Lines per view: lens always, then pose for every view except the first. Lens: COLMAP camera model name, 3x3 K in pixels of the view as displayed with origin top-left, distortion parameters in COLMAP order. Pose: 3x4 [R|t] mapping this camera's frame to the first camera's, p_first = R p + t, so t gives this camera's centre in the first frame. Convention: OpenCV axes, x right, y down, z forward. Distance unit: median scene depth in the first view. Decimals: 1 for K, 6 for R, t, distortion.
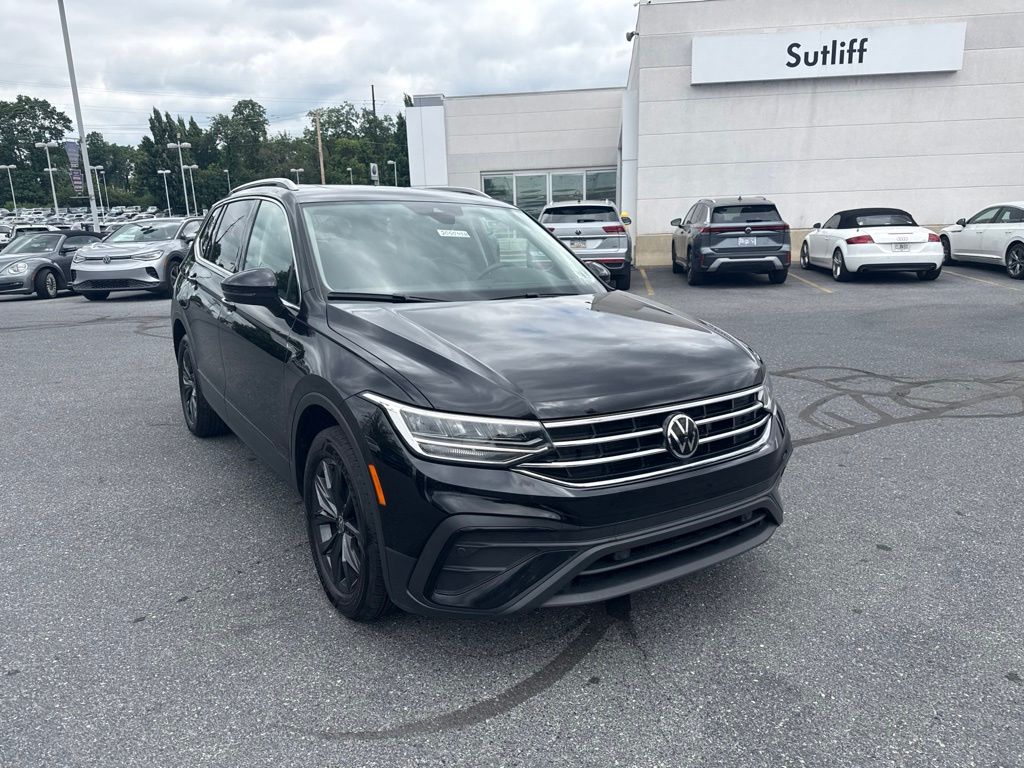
lens RADIAL K [[724.6, 0, 512.5], [0, 724.6, 382.0], [0, 0, 1]] dist [0.008014, -0.012075]
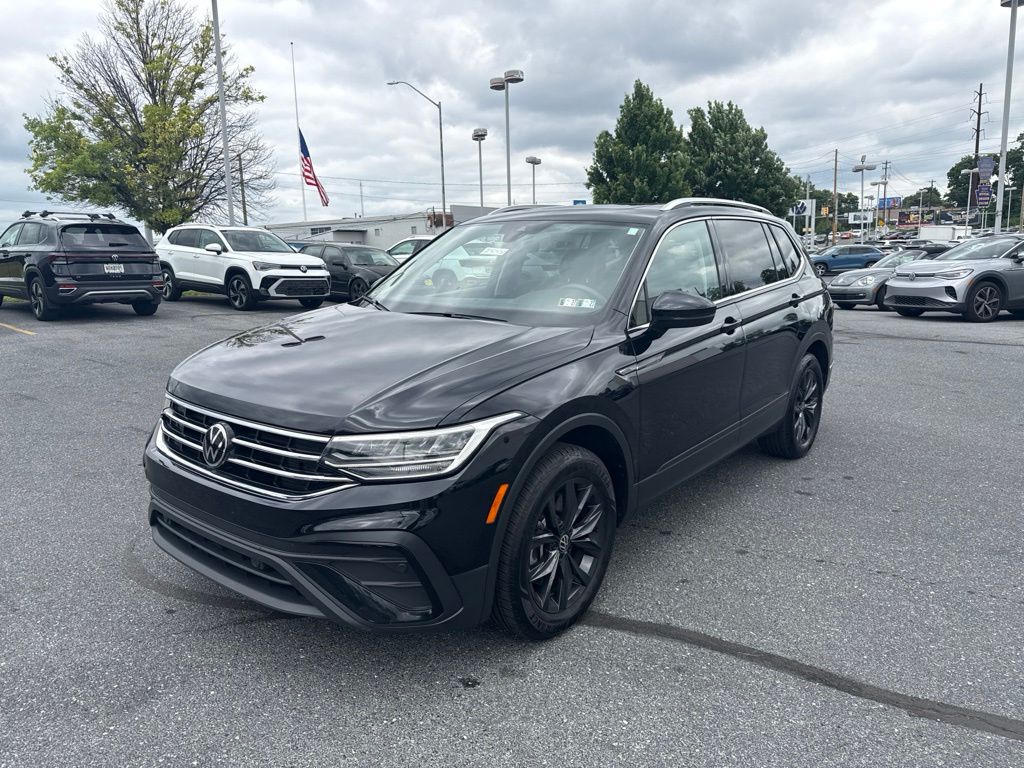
lens RADIAL K [[718.9, 0, 509.0], [0, 718.9, 379.6], [0, 0, 1]] dist [0.041975, -0.059448]
pose [[0.303719, 0.176950, -0.936186, 0.200617], [-0.200125, 0.972530, 0.118895, -0.034213], [0.931507, 0.151243, 0.330788, 0.157447]]
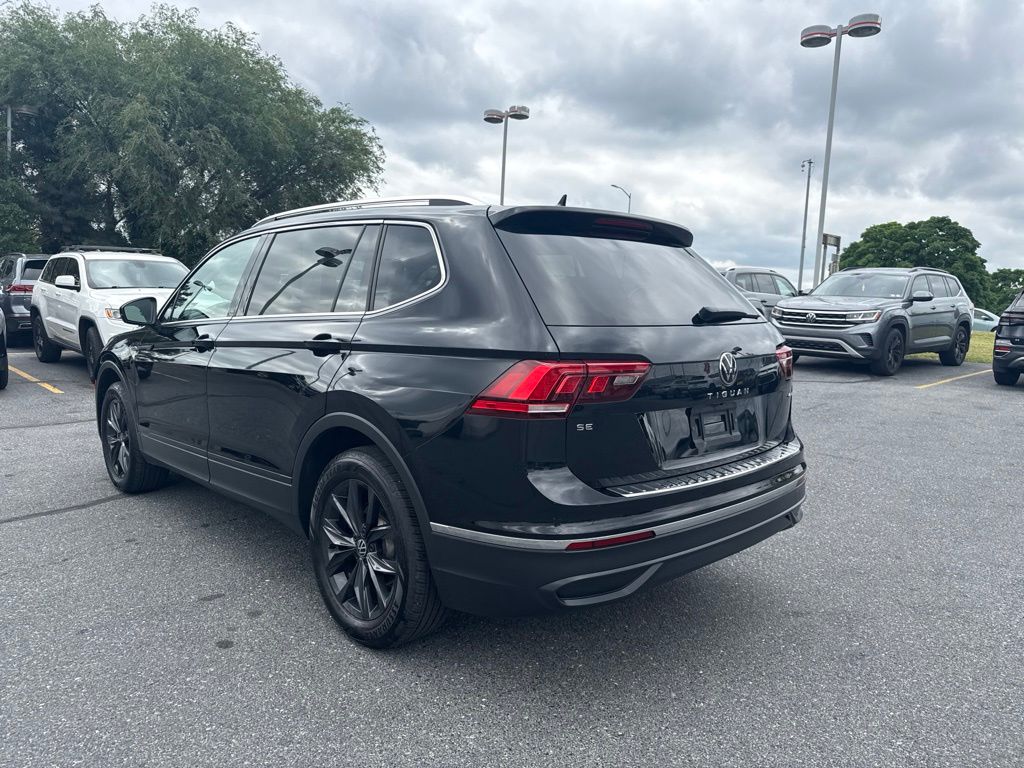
lens RADIAL K [[723.1, 0, 520.3], [0, 723.1, 378.5], [0, 0, 1]] dist [0.042124, -0.057235]
pose [[-0.982850, -0.005306, -0.184331, -0.052913], [-0.062474, 0.950055, 0.305764, -0.102393], [0.173502, 0.312036, -0.934093, 0.529066]]
